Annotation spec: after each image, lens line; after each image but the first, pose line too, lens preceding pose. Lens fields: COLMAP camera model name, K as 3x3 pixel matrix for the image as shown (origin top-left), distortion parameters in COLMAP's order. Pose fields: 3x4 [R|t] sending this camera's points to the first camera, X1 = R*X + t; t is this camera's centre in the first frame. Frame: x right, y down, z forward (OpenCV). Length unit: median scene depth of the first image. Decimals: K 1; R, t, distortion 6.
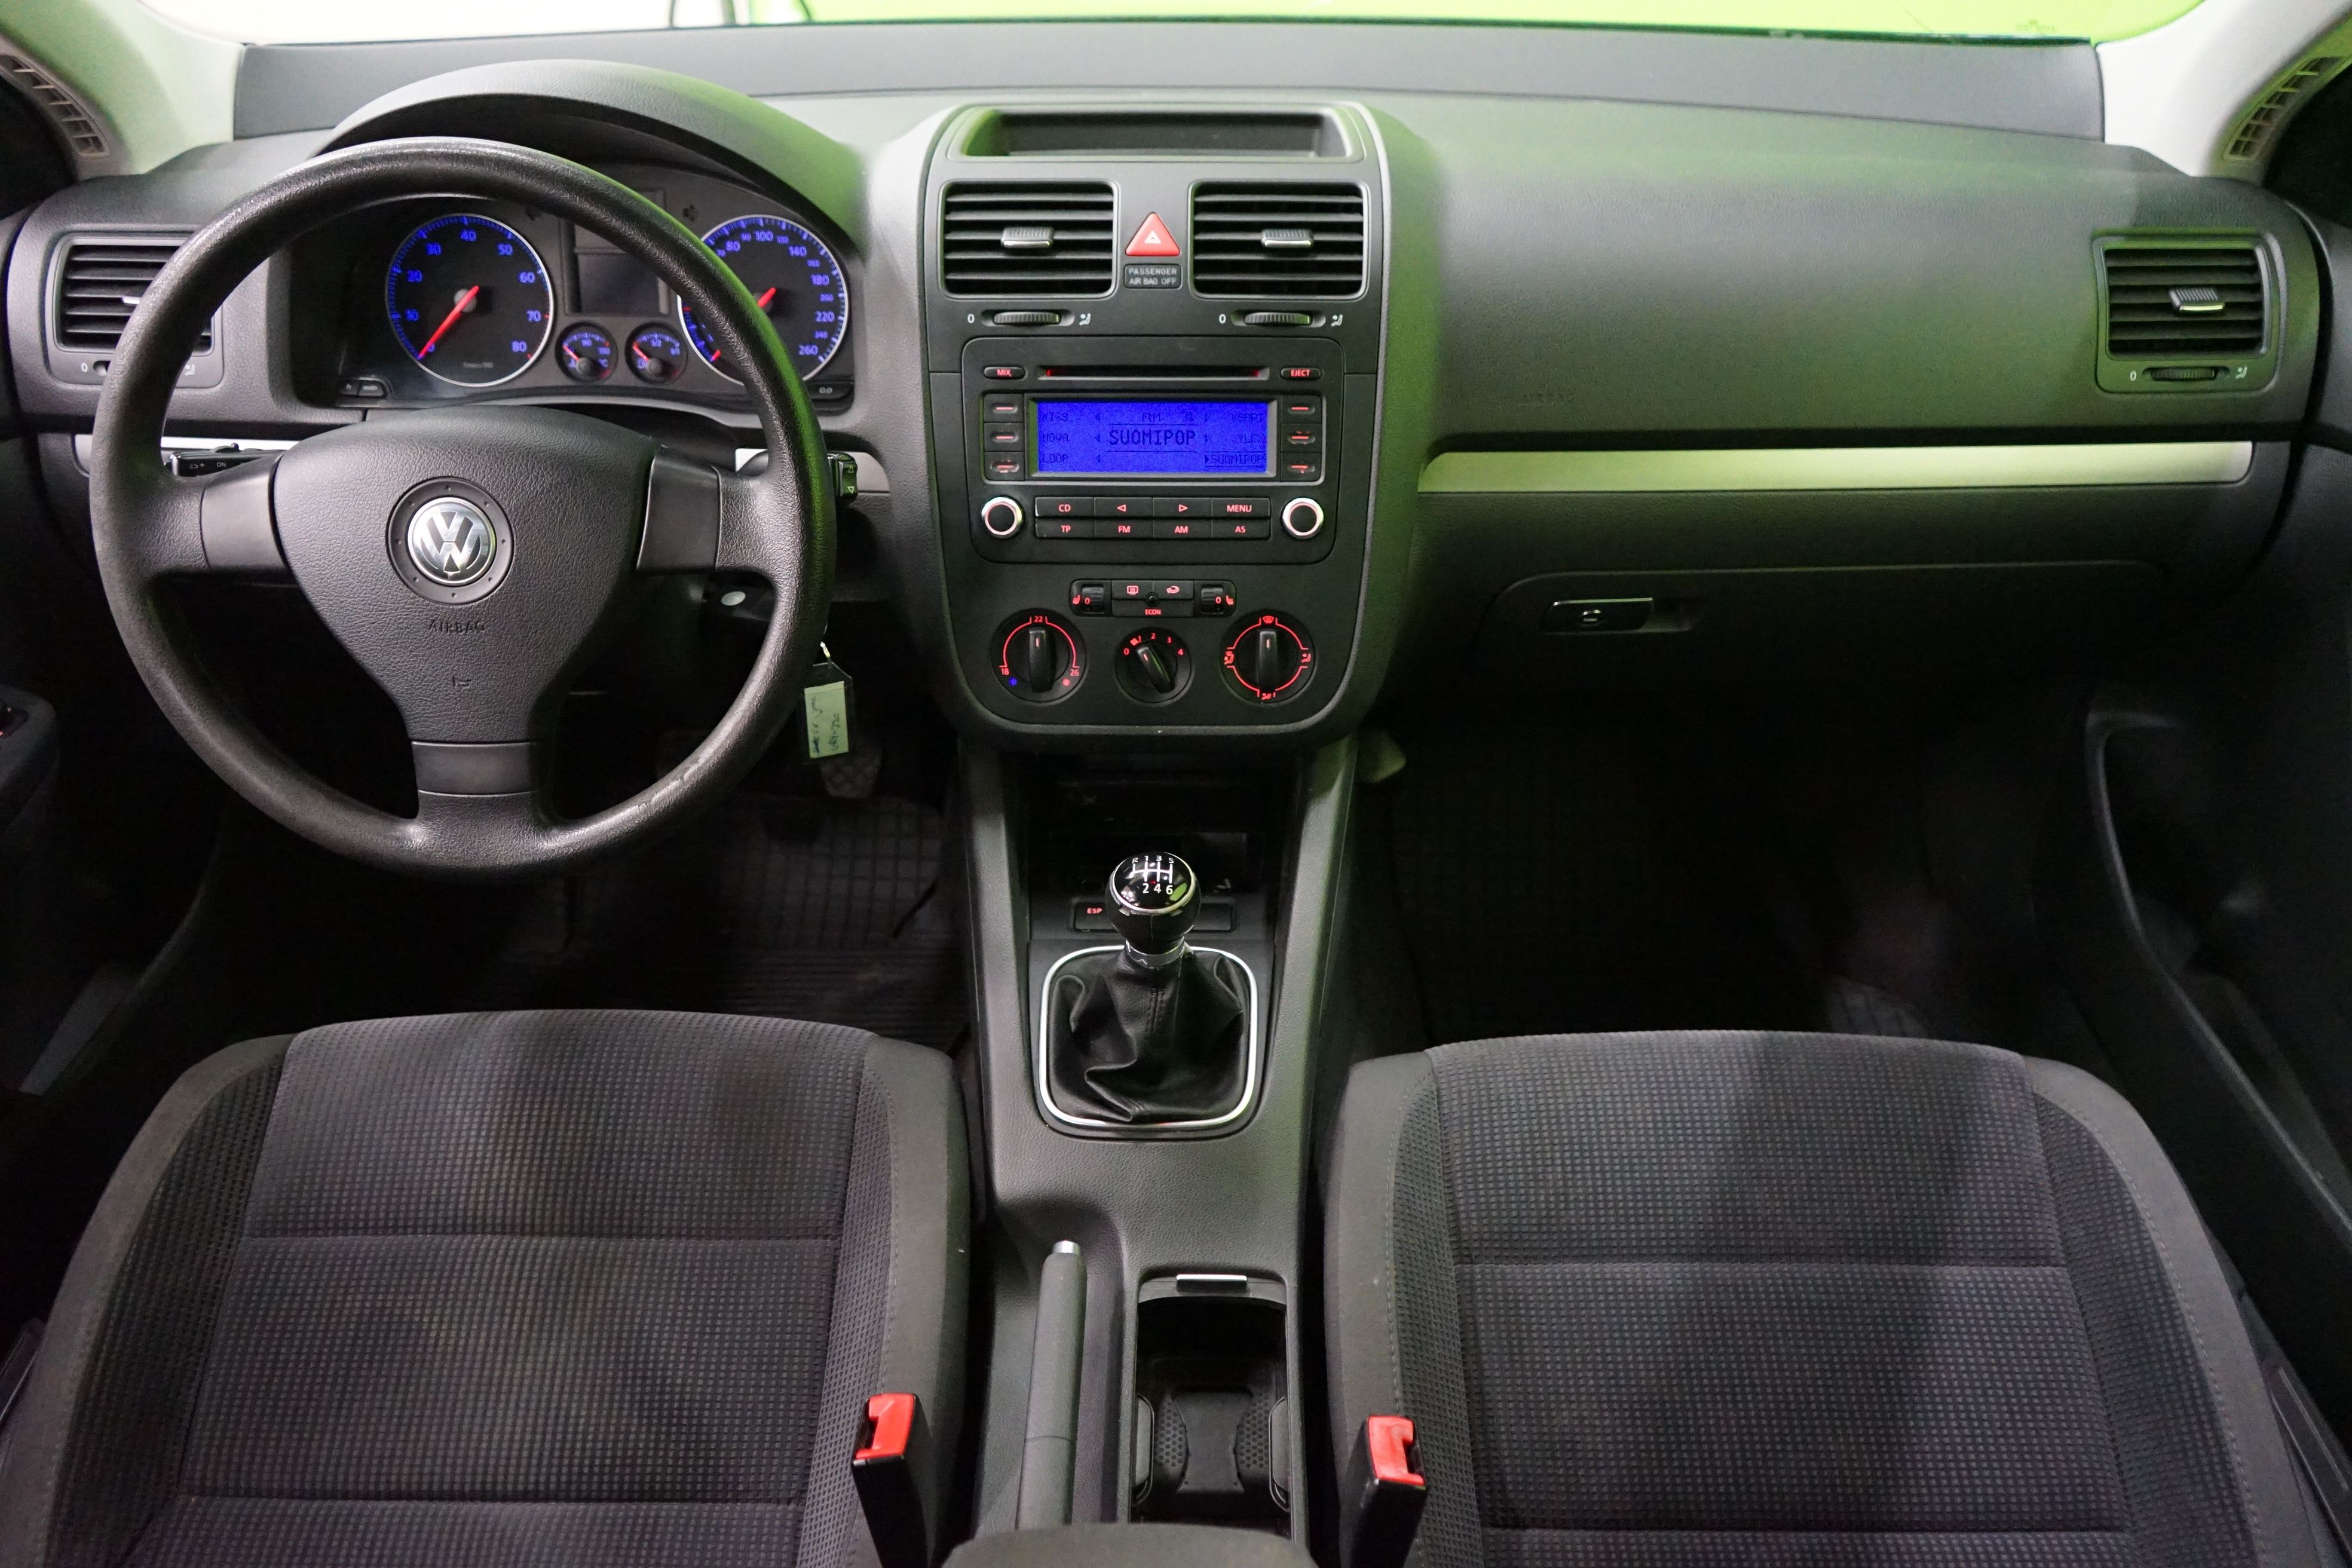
lens RADIAL K [[1893.9, 0, 1178.2], [0, 1893.9, 778.0], [0, 0, 1]] dist [-0.002106, 0.018608]
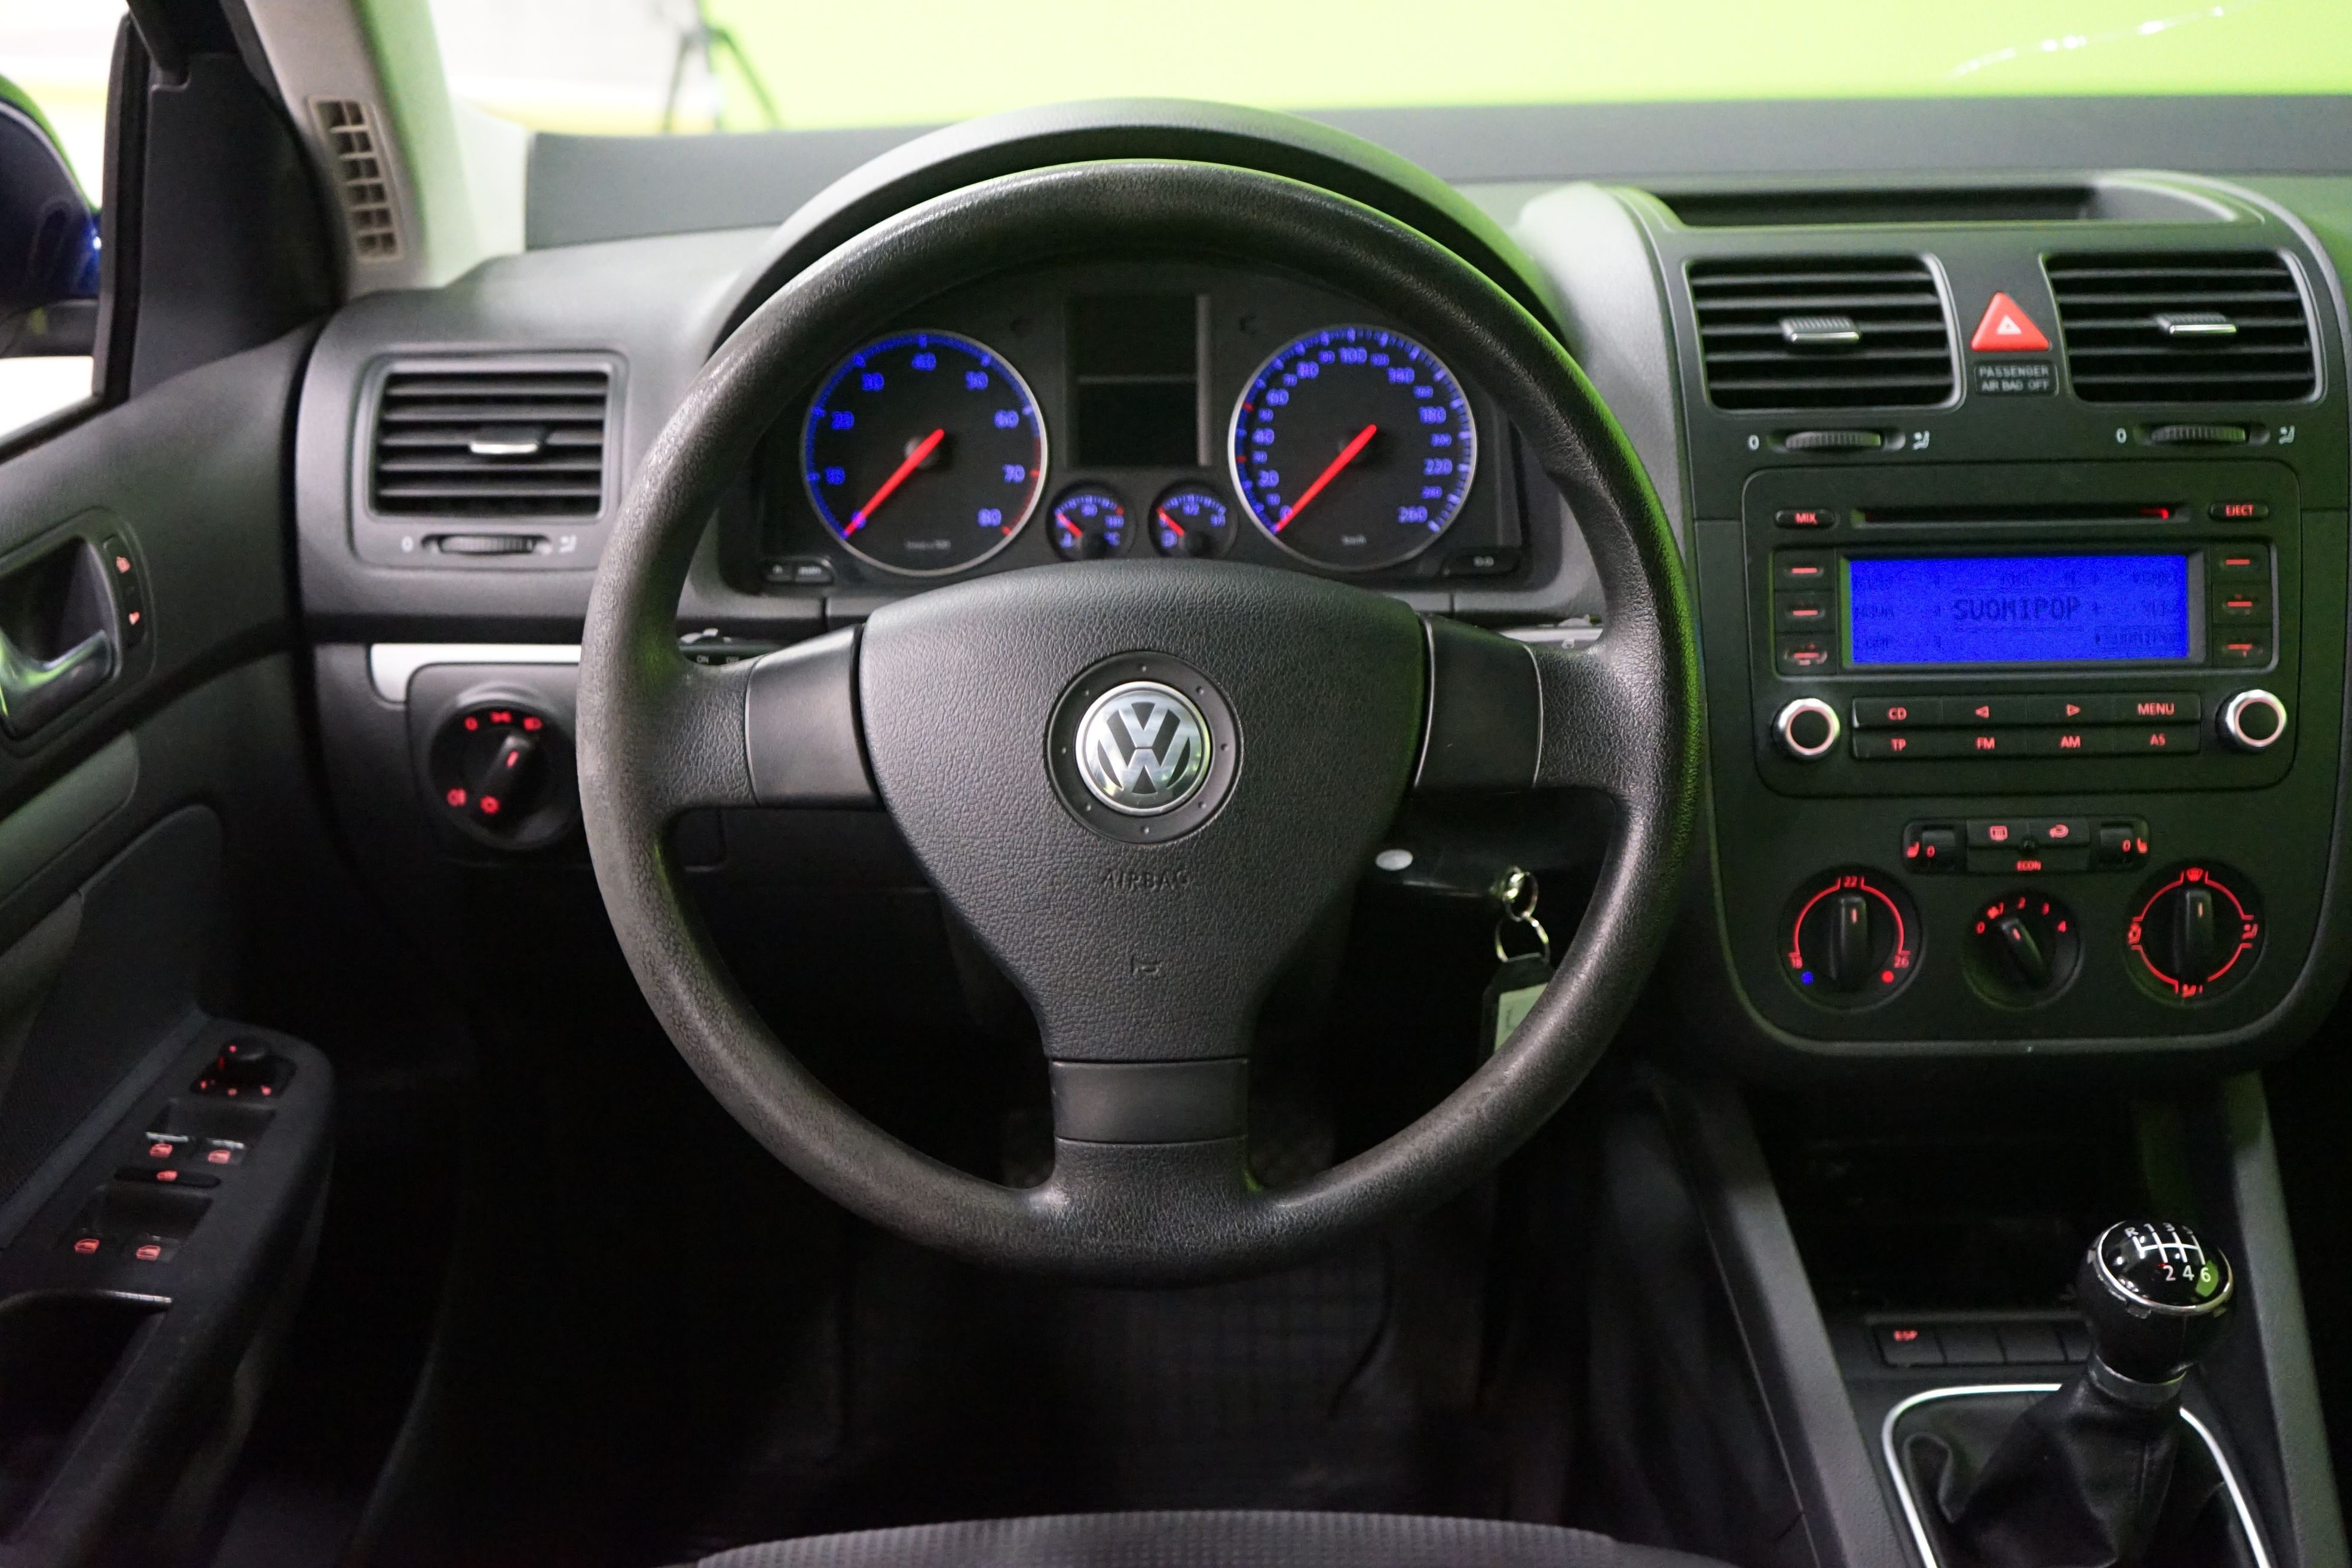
lens RADIAL K [[2586.5, 0, 1174.7], [0, 2586.5, 787.9], [0, 0, 1]] dist [0.023624, 0.000000]
pose [[0.999398, -0.019900, 0.028405, -0.338831], [0.024681, 0.983470, -0.179378, 0.041754], [-0.024366, 0.179972, 0.983370, 0.104159]]
